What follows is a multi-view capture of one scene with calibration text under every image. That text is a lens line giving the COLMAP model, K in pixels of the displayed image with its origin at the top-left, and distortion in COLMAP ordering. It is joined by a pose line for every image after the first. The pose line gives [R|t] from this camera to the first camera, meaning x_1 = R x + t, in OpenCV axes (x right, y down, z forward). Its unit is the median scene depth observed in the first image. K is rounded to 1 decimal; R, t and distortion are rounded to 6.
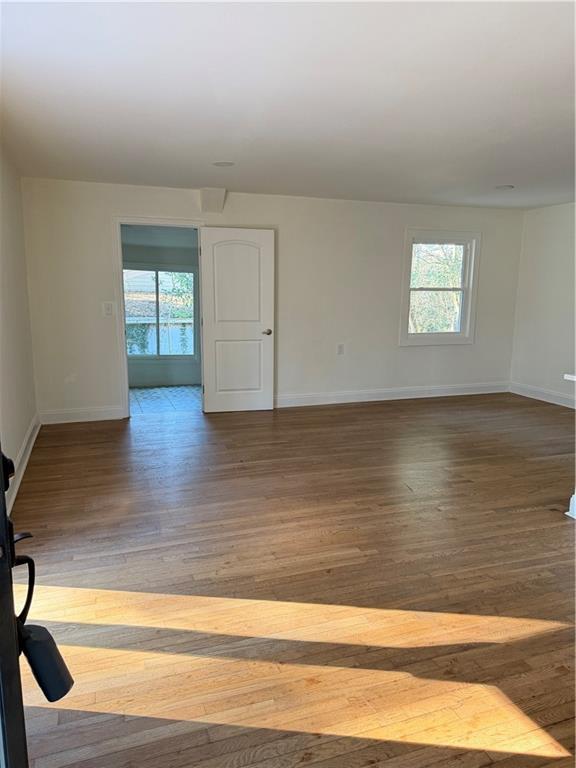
lens RADIAL K [[541.9, 0, 280.8], [0, 541.9, 389.9], [0, 0, 1]] dist [0.049301, -0.063483]
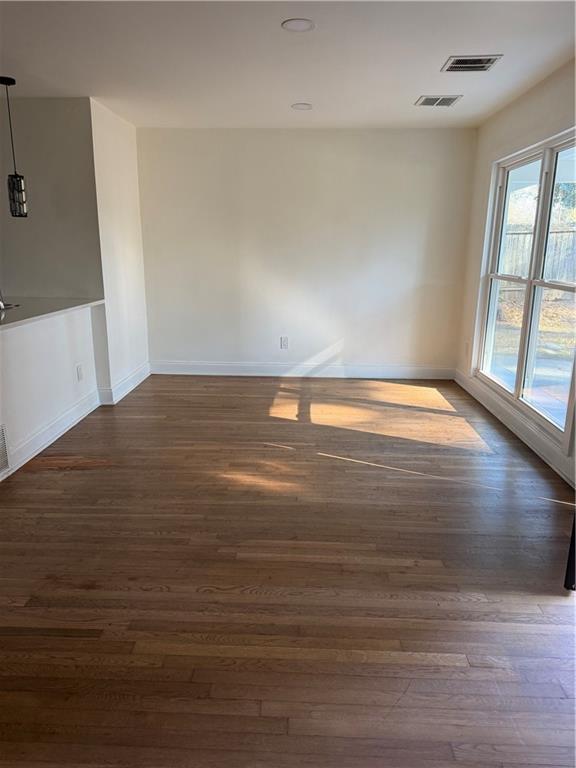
lens RADIAL K [[541.9, 0, 289.5], [0, 541.9, 378.0], [0, 0, 1]] dist [0.049301, -0.063483]
pose [[-0.931506, -0.103743, 0.348617, -0.180548], [0.048539, 0.914433, 0.401817, -0.265317], [-0.360472, 0.391216, -0.846764, 1.510581]]
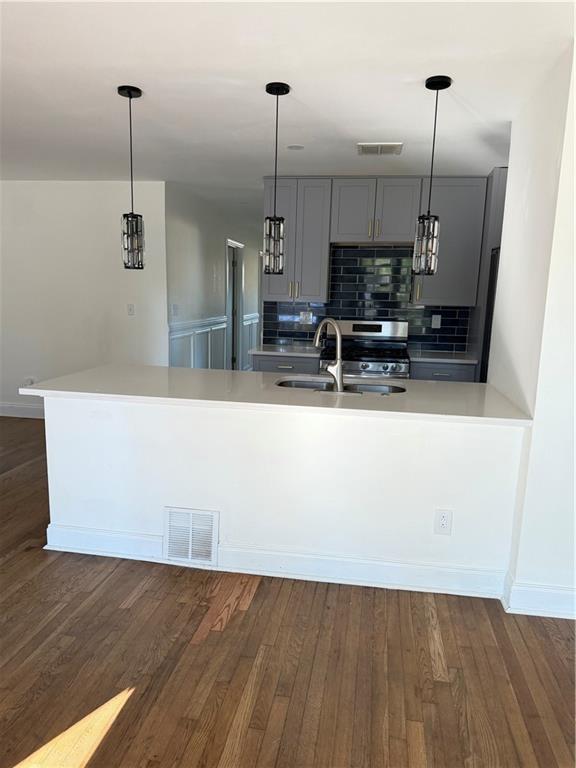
lens RADIAL K [[541.9, 0, 288.8], [0, 541.9, 385.8], [0, 0, 1]] dist [0.049301, -0.063483]
pose [[0.476668, -0.143539, 0.867285, 0.001917], [0.140290, 0.986356, 0.086141, -0.048657], [-0.867817, 0.080611, 0.490302, 0.266514]]
